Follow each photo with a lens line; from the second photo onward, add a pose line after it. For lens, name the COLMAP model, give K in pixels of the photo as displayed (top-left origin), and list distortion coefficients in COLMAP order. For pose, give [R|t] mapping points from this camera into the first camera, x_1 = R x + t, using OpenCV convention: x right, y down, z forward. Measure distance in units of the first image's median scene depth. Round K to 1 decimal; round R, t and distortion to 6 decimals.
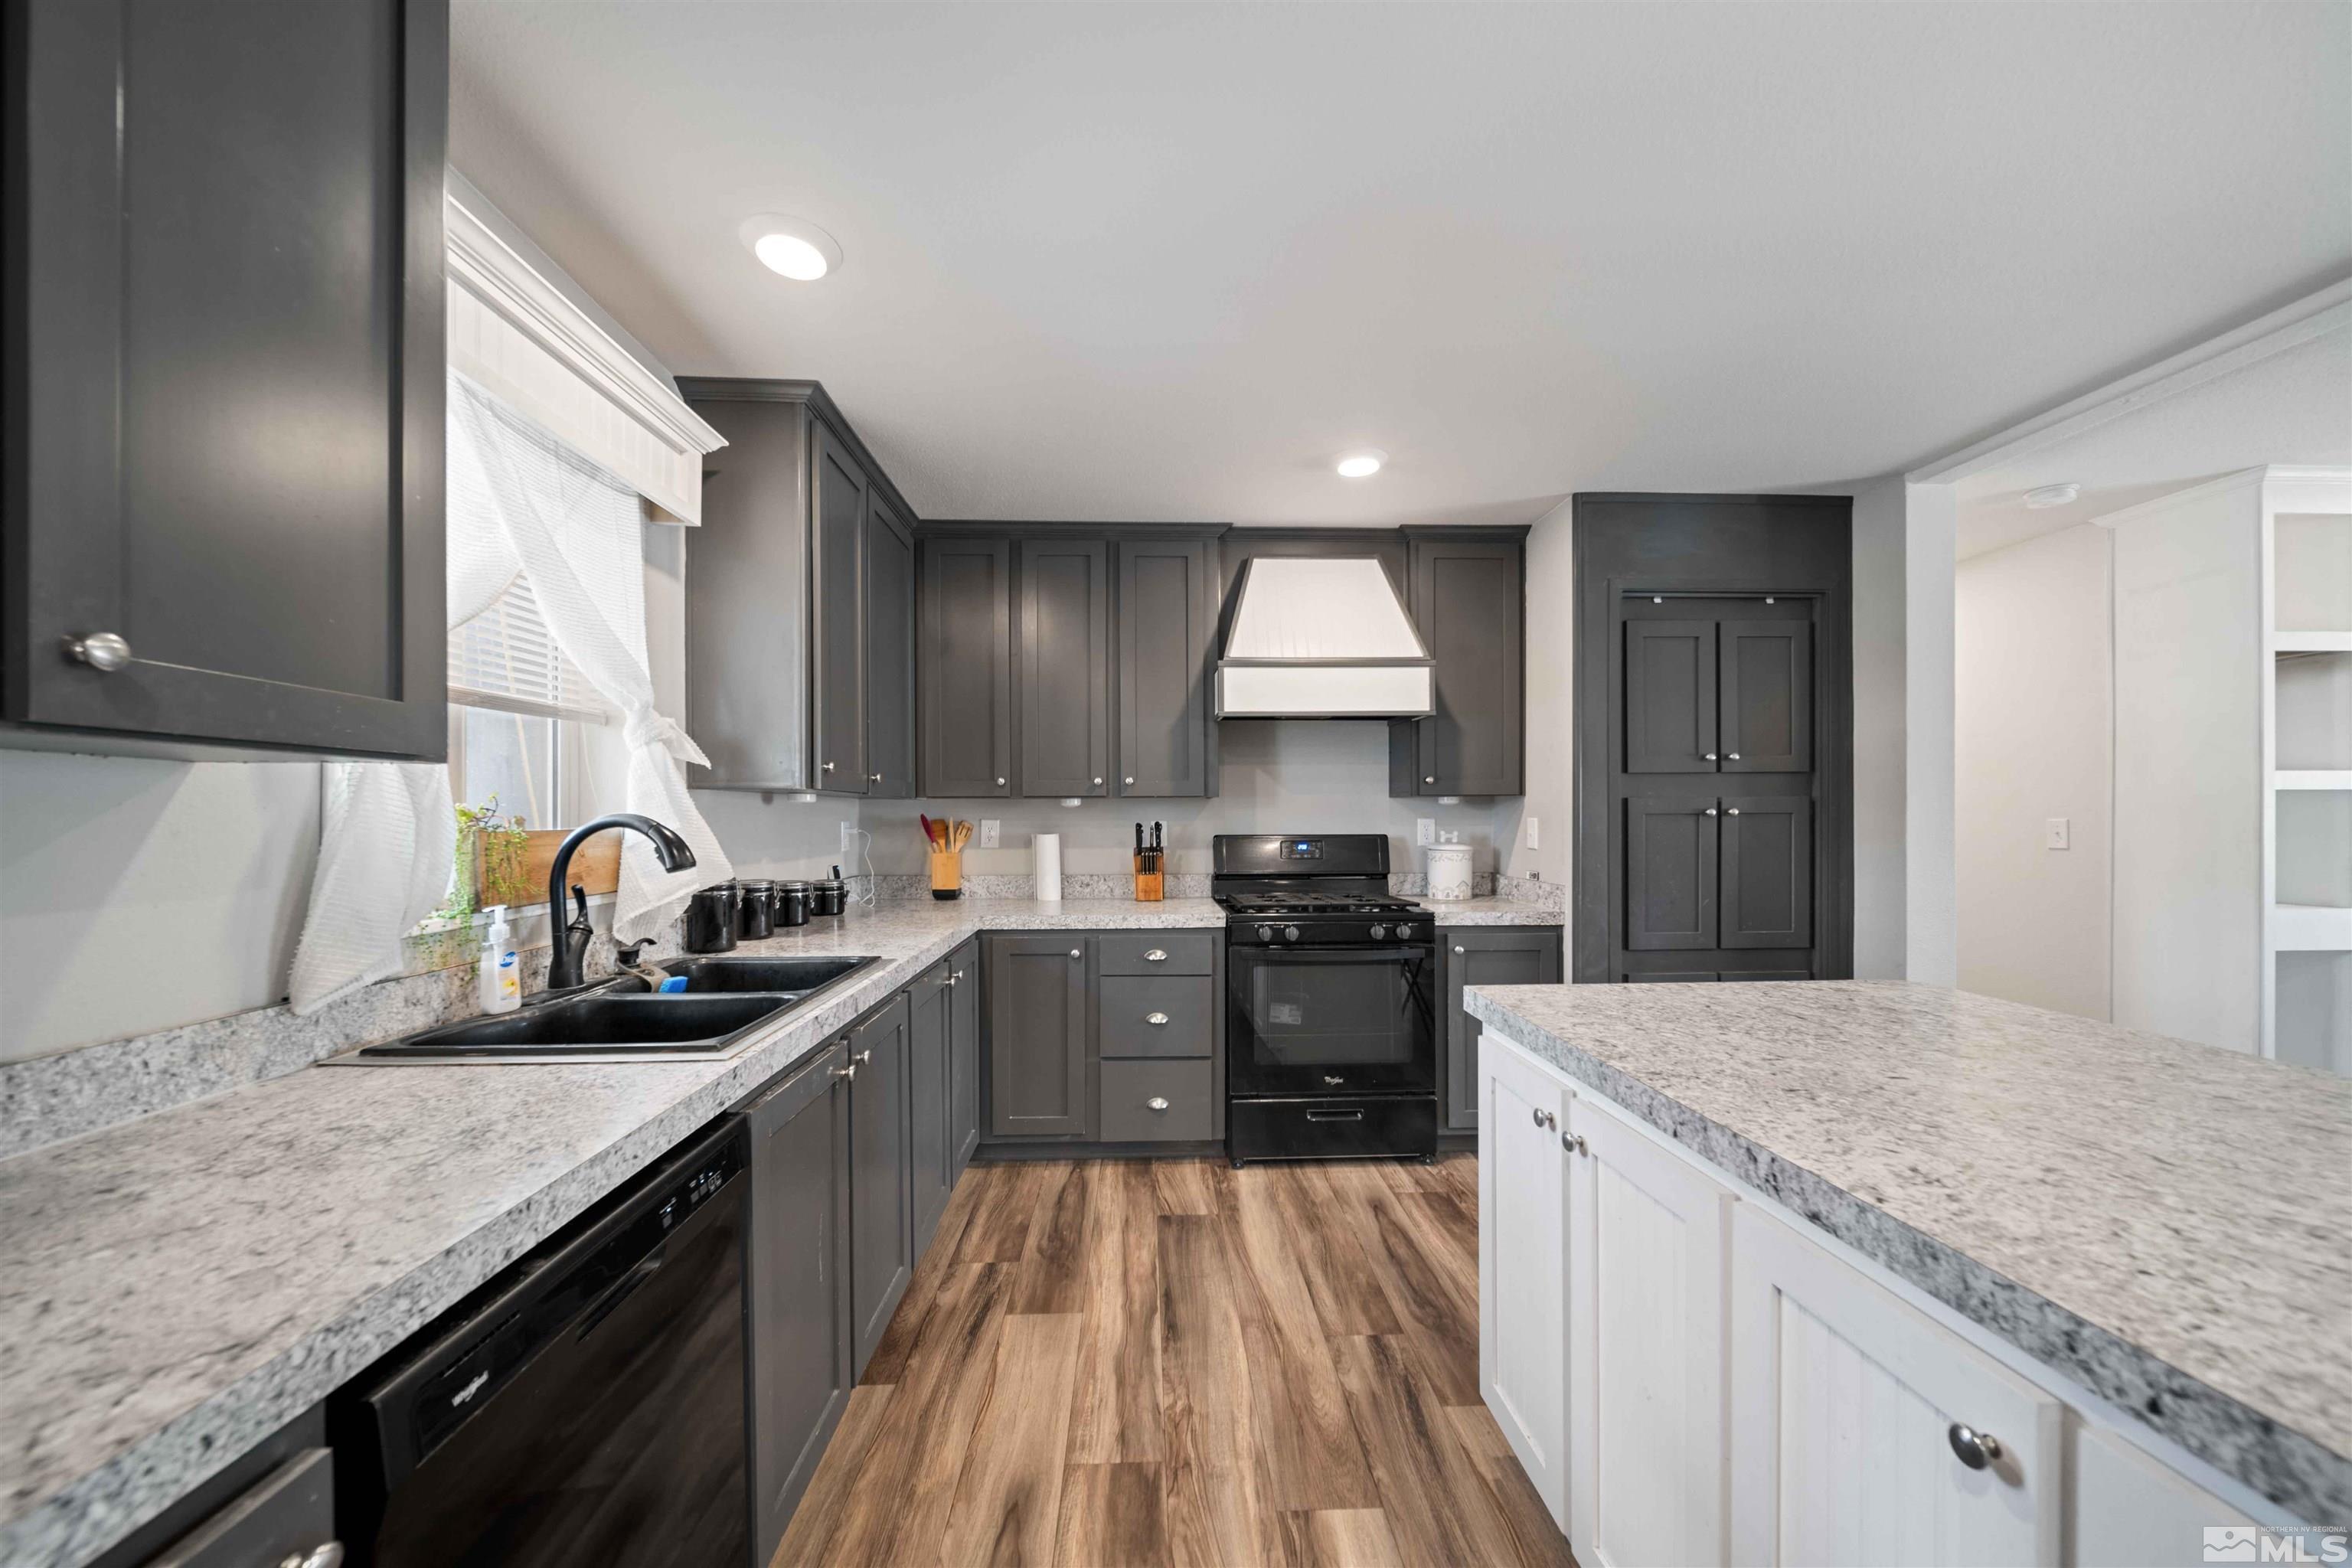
lens RADIAL K [[840.5, 0, 1173.5], [0, 840.5, 810.2], [0, 0, 1]] dist [-0.002931, -0.000383]
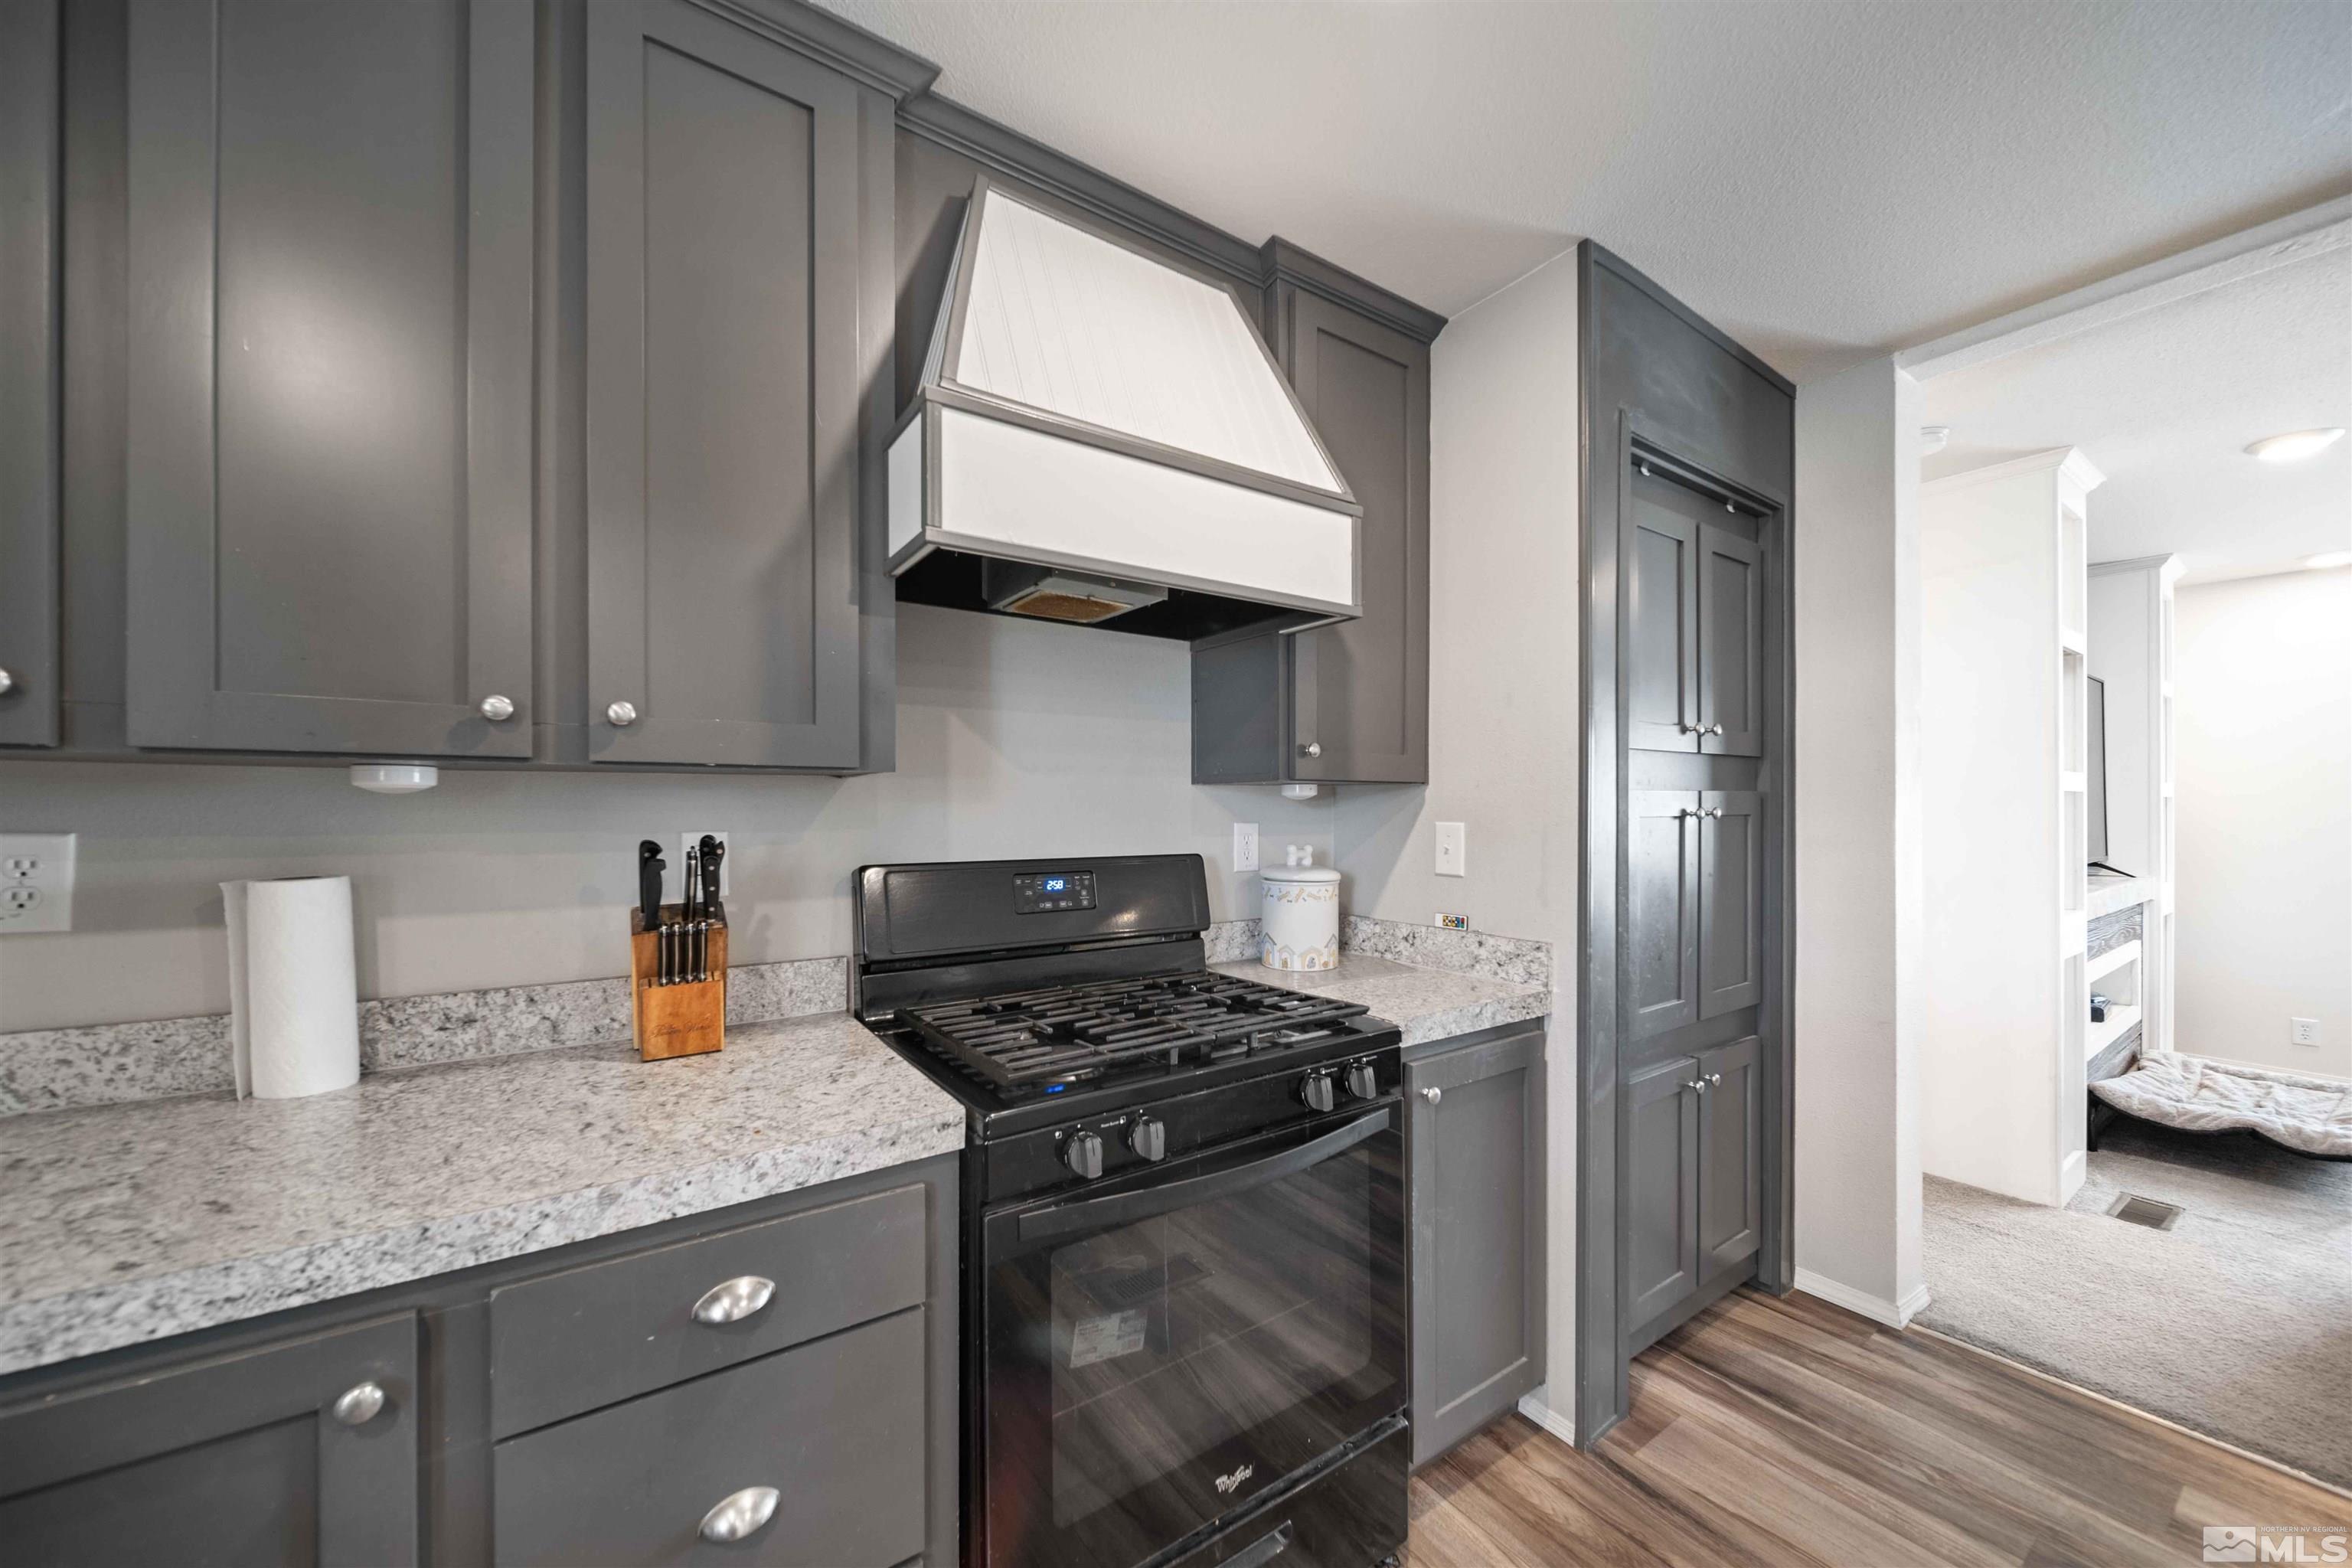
lens RADIAL K [[840.5, 0, 1173.5], [0, 840.5, 810.2], [0, 0, 1]] dist [-0.002931, -0.000383]
pose [[0.849937, 0.002920, 0.526877, -0.045066], [-0.005375, 0.999981, 0.003129, 0.000209], [-0.526858, -0.005492, 0.849936, 0.658184]]
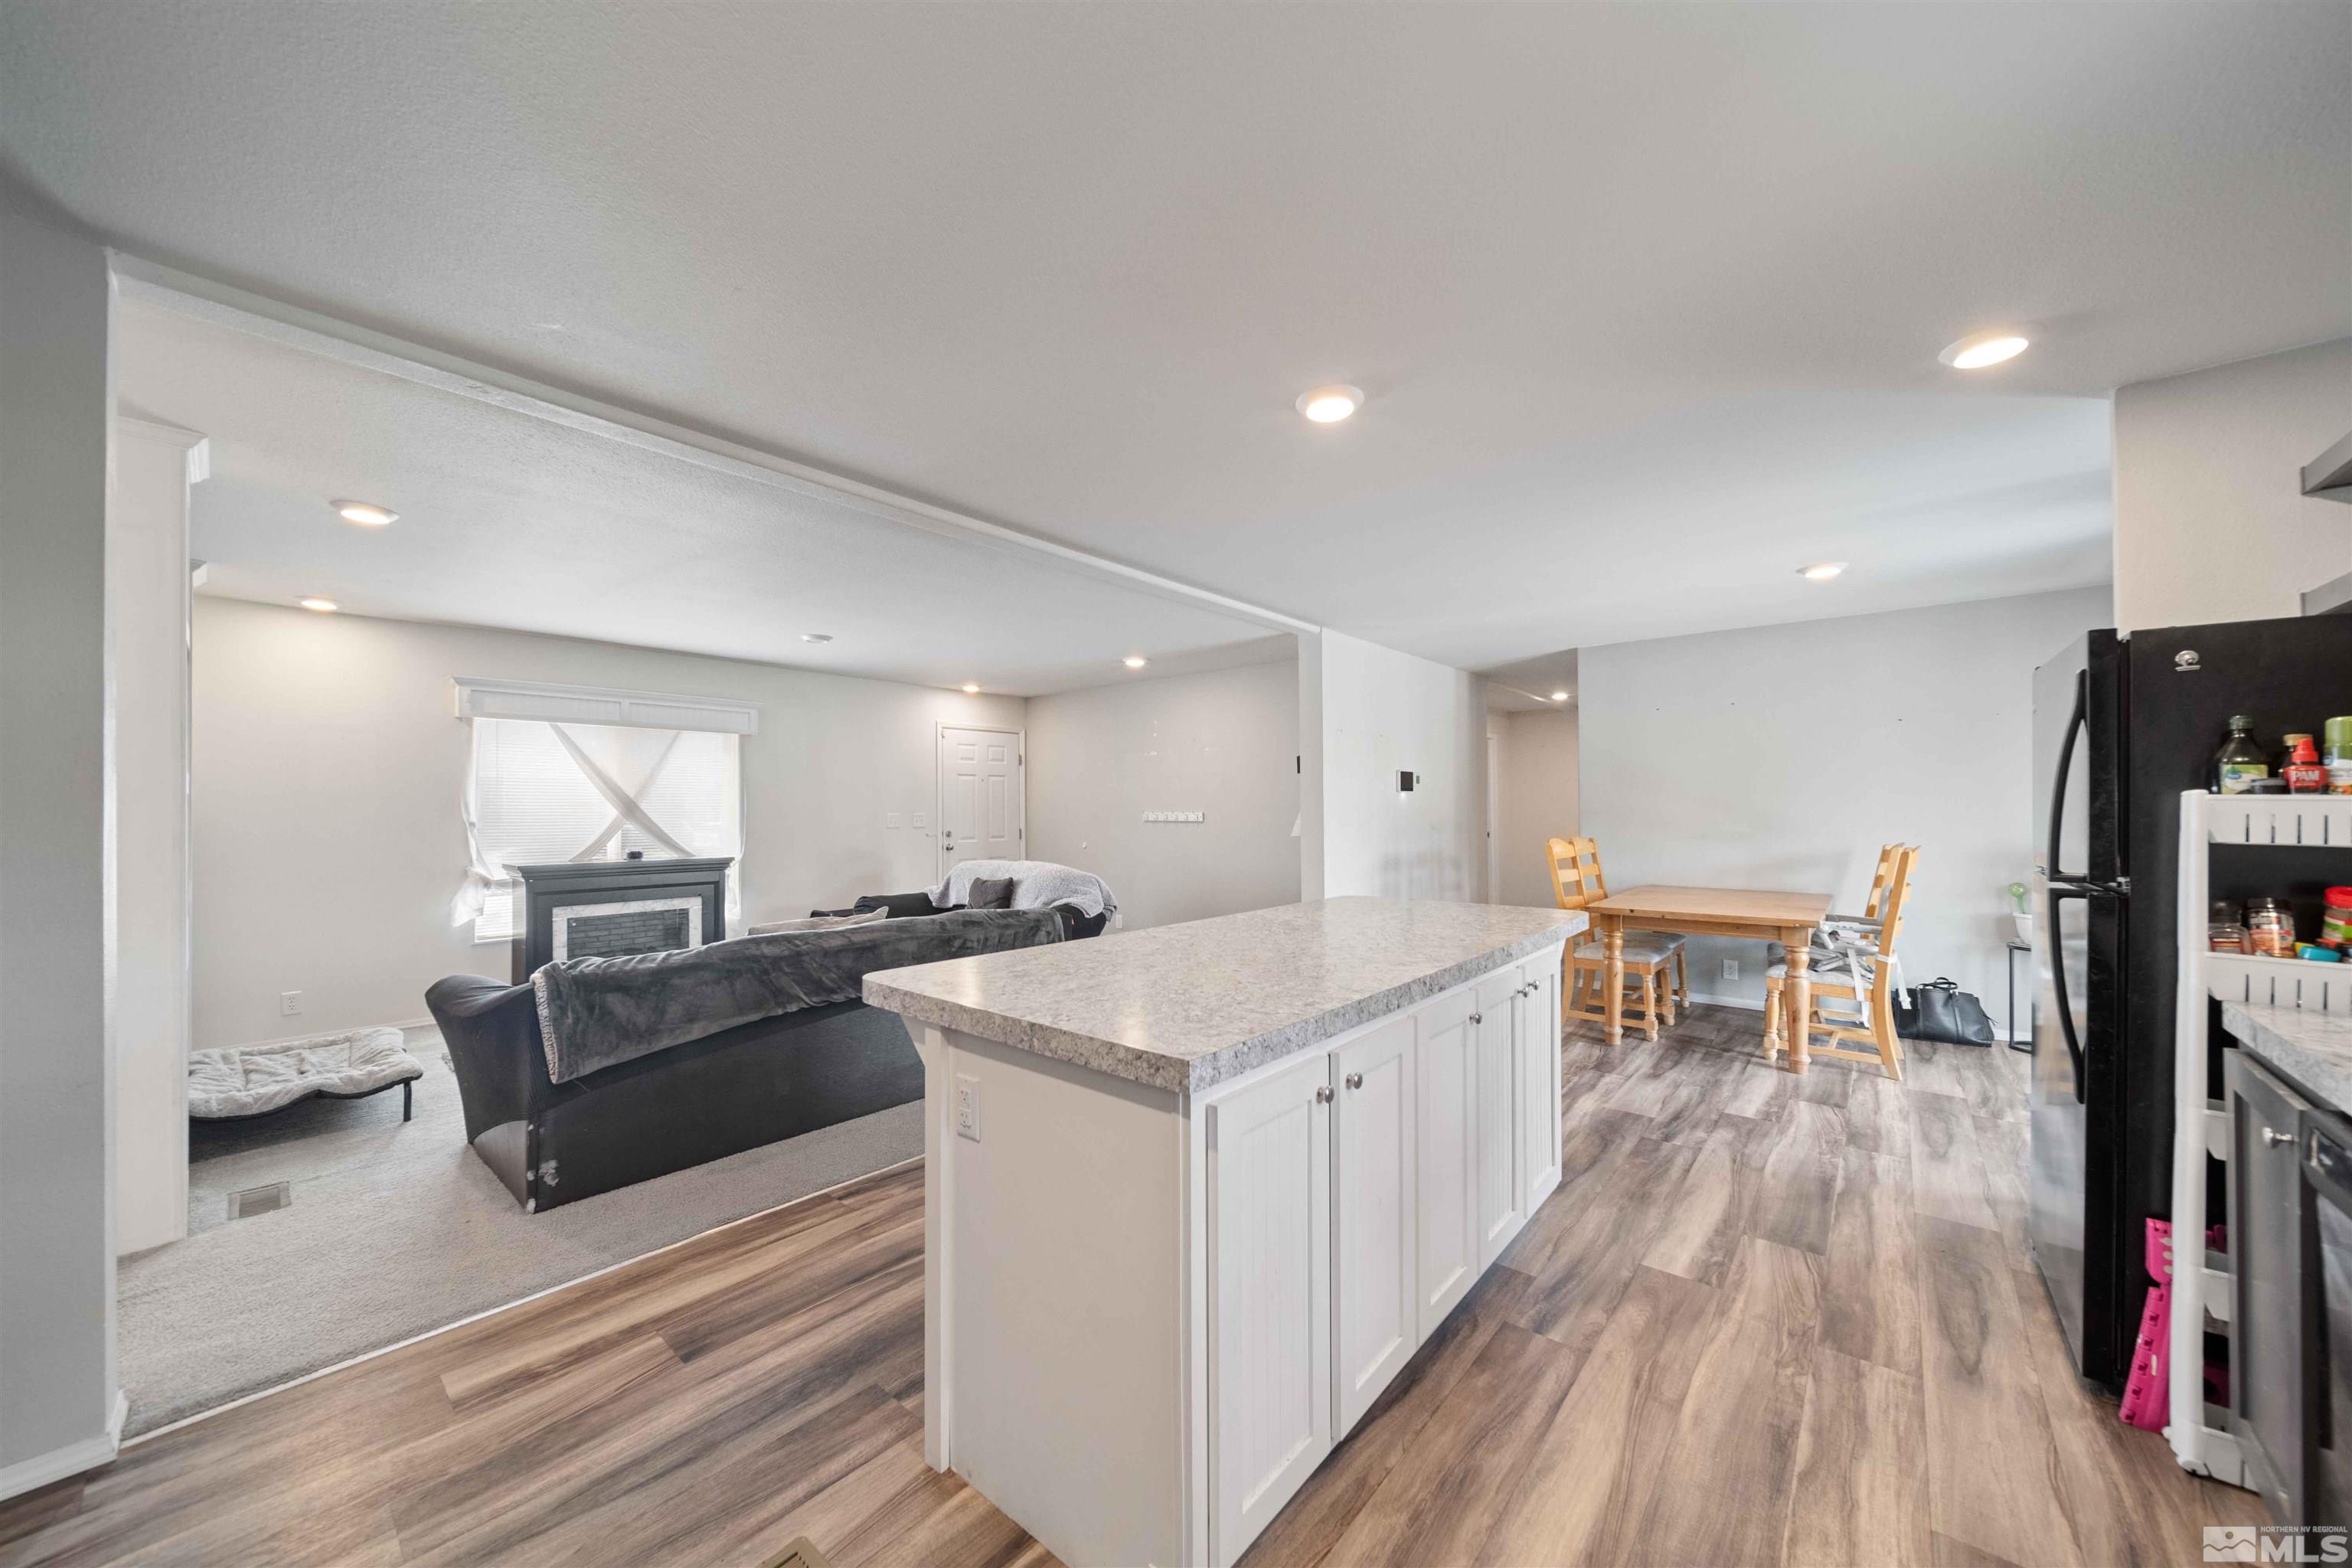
lens RADIAL K [[840.5, 0, 1173.5], [0, 840.5, 810.2], [0, 0, 1]] dist [-0.002931, -0.000383]
pose [[-0.733413, 0.003158, 0.679776, -0.068595], [0.000537, 0.999992, -0.004066, -0.002646], [-0.679783, -0.002617, -0.733409, 0.862181]]
